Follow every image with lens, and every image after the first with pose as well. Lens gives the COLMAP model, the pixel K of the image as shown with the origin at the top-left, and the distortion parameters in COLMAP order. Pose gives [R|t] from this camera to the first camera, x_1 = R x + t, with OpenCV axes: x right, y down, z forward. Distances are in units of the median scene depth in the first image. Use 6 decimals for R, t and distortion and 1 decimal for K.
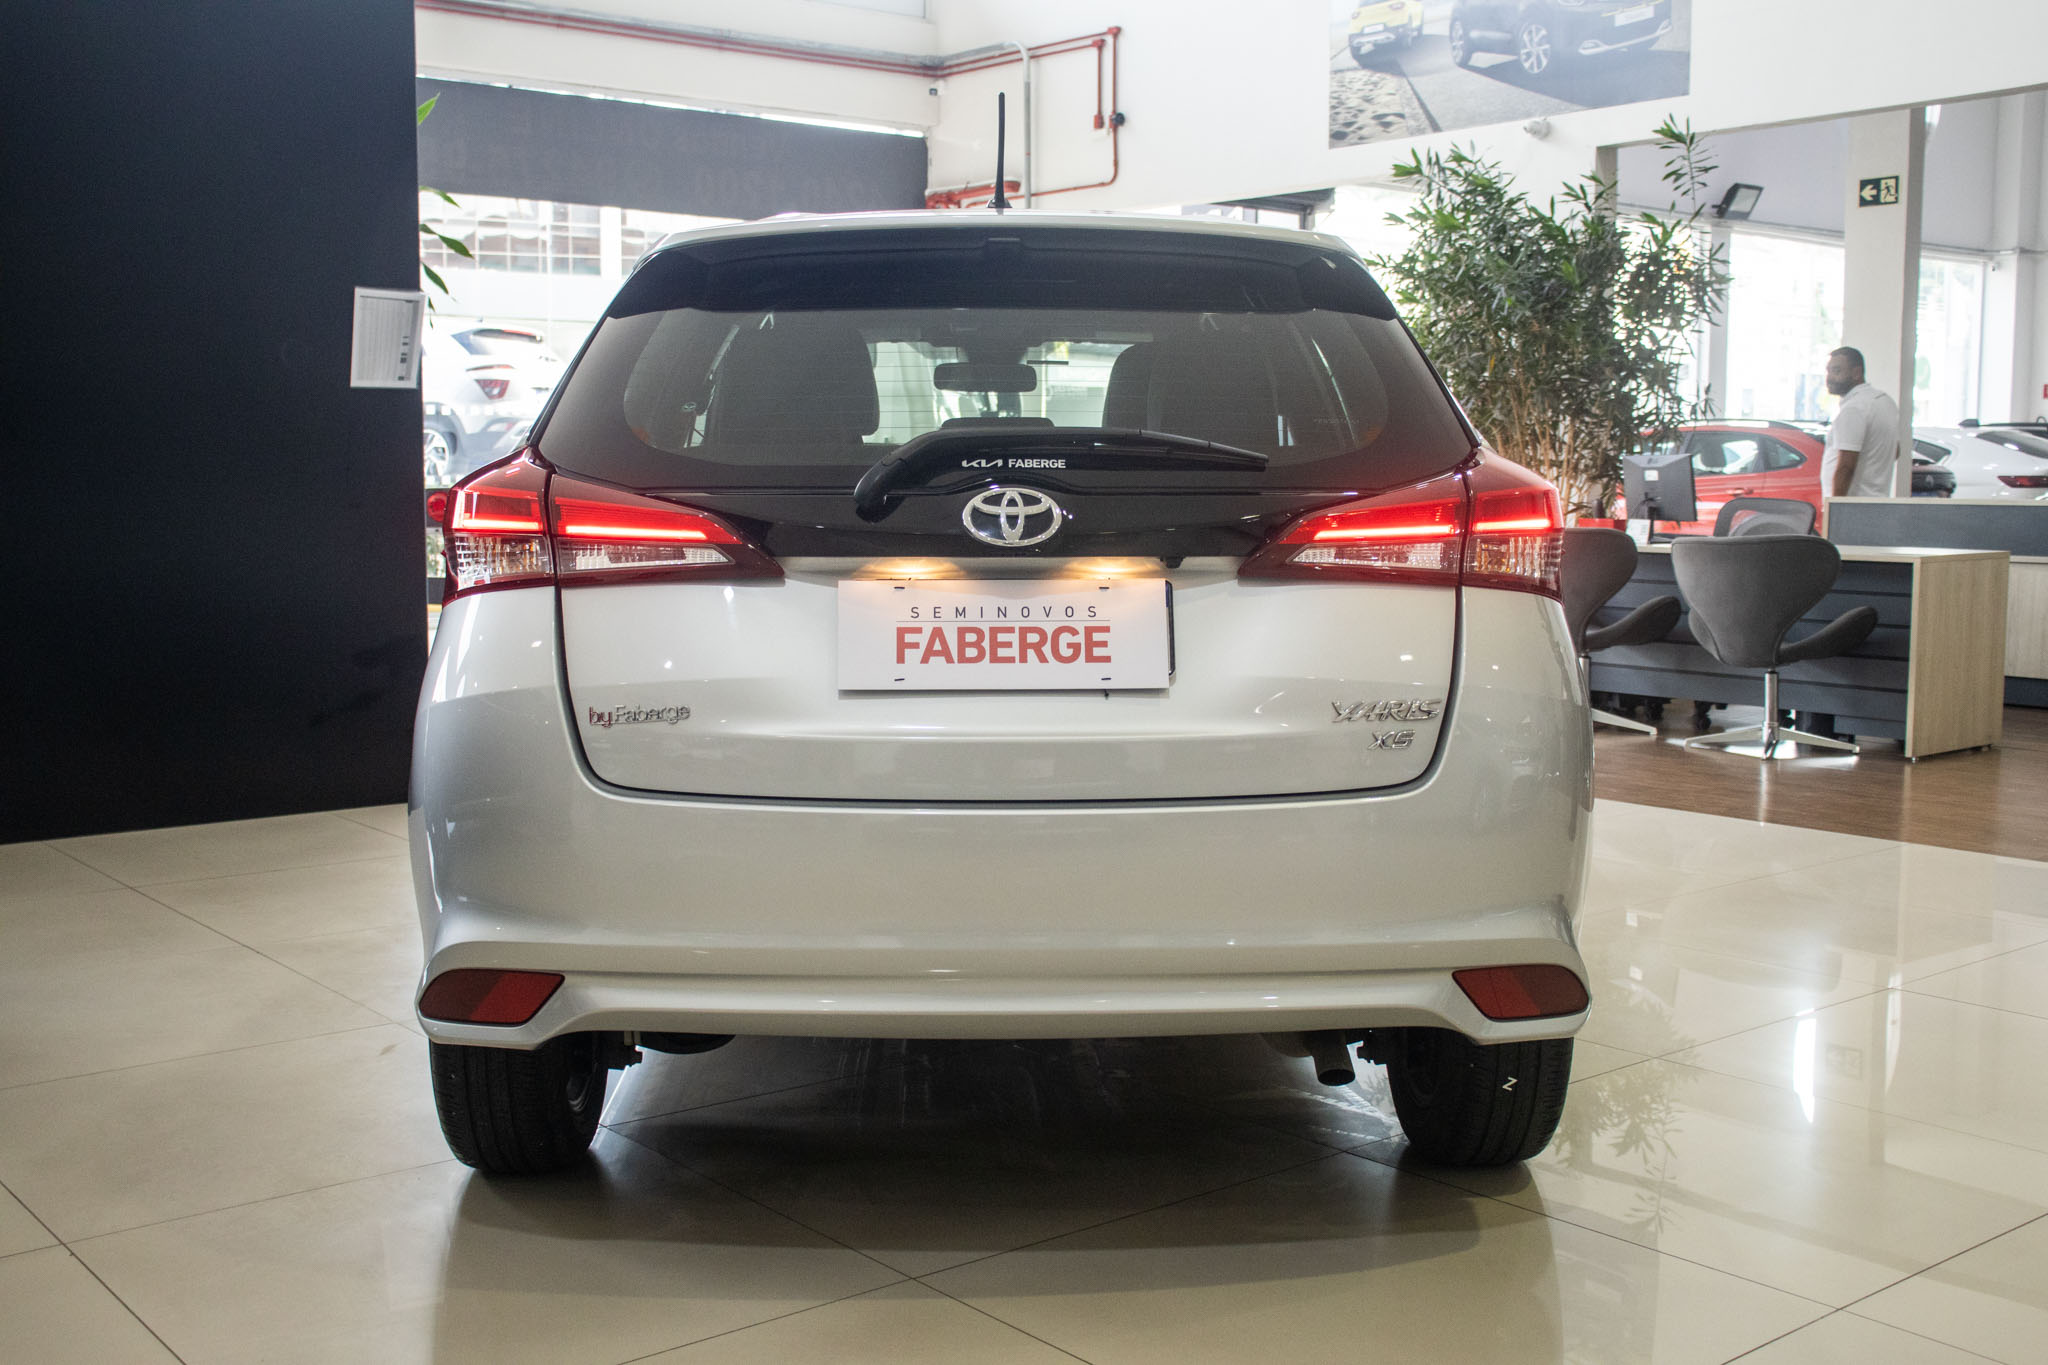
lens RADIAL K [[2181.4, 0, 1024.0], [0, 2181.4, 682.5], [0, 0, 1]] dist [-0.102685, 0.202654]
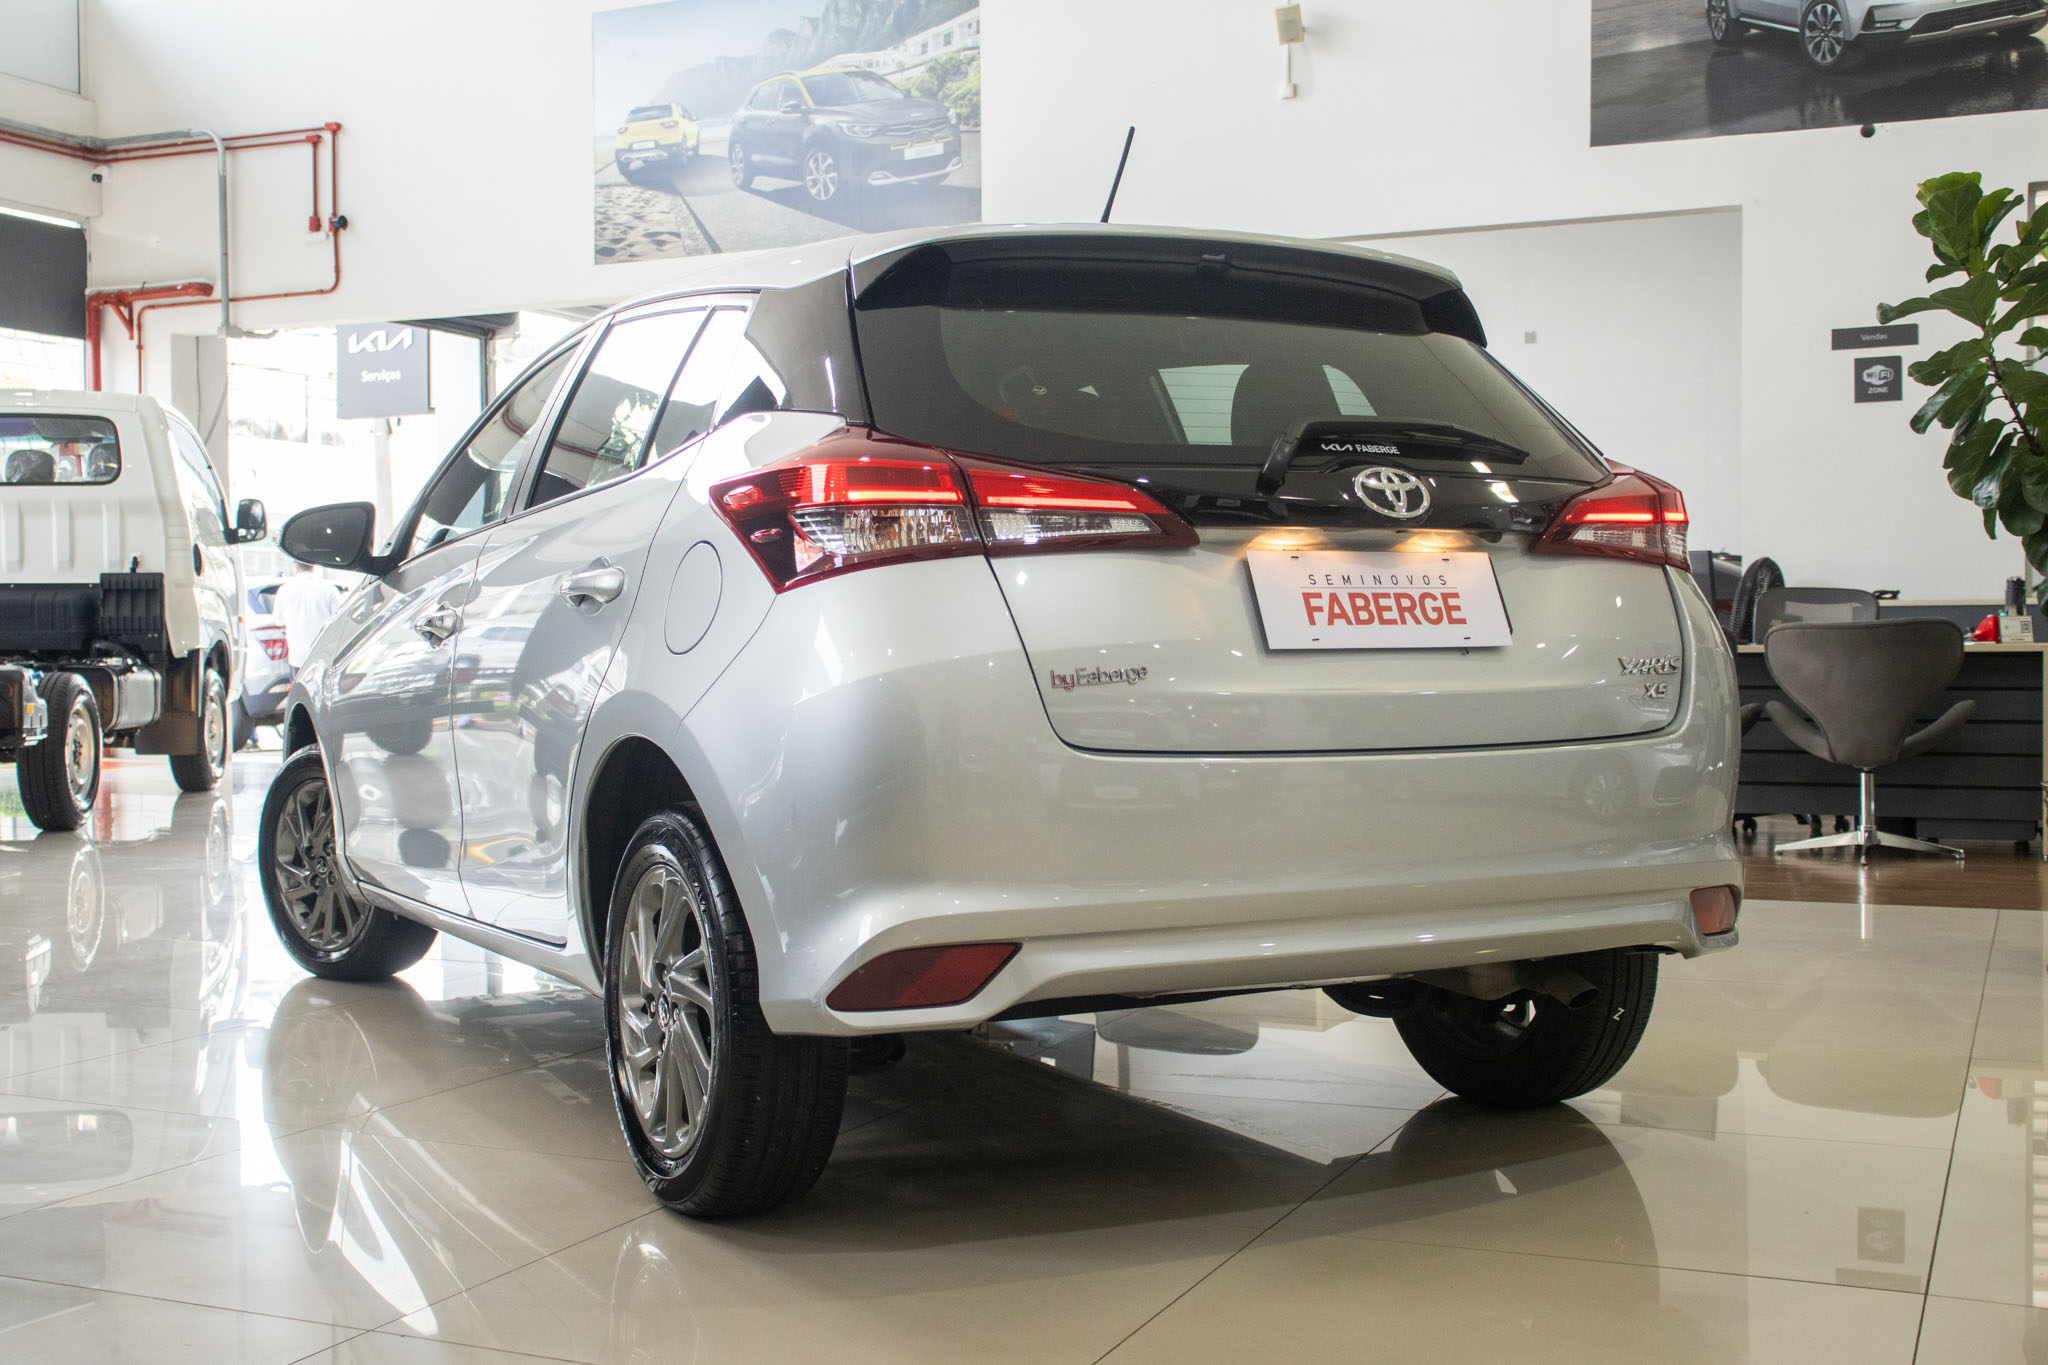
lens RADIAL K [[2337.7, 0, 1024.0], [0, 2337.7, 682.5], [0, 0, 1]] dist [-0.098527, 0.294966]
pose [[0.895092, -0.014782, 0.445637, -0.174046], [0.050927, 0.996299, -0.069243, 0.022954], [-0.442964, 0.084674, 0.892532, 0.008954]]
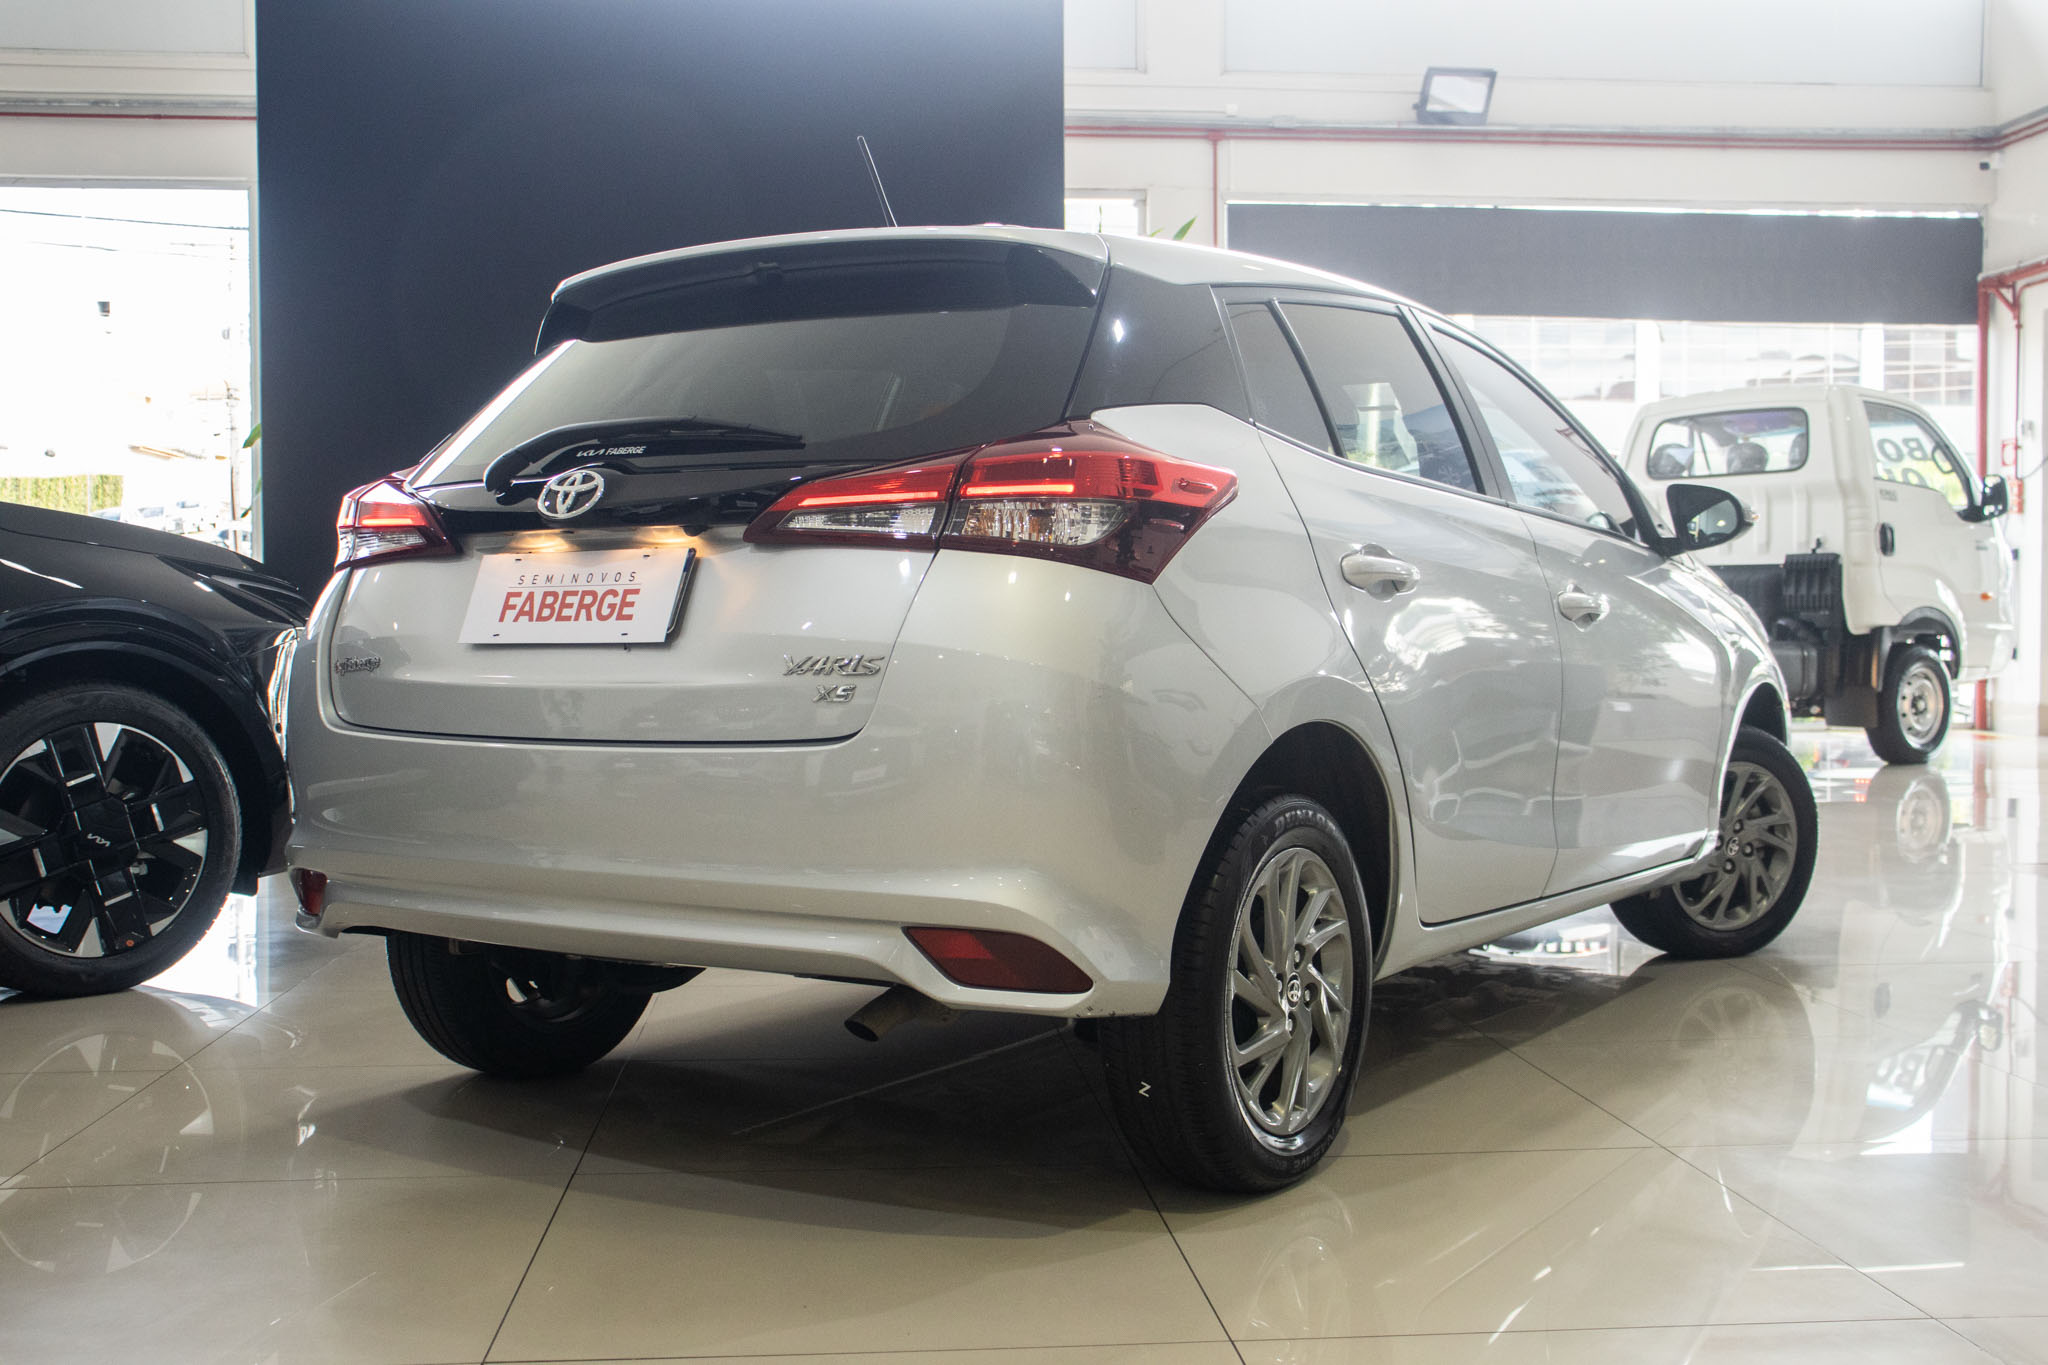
lens RADIAL K [[2219.7, 0, 1028.7], [0, 2219.7, 713.6], [0, 0, 1]] dist [-0.101596, 0.205458]
pose [[0.820802, 0.017354, -0.570949, 0.214511], [-0.049716, 0.997916, -0.041140, 0.018869], [0.569045, 0.062153, 0.819954, 0.046178]]
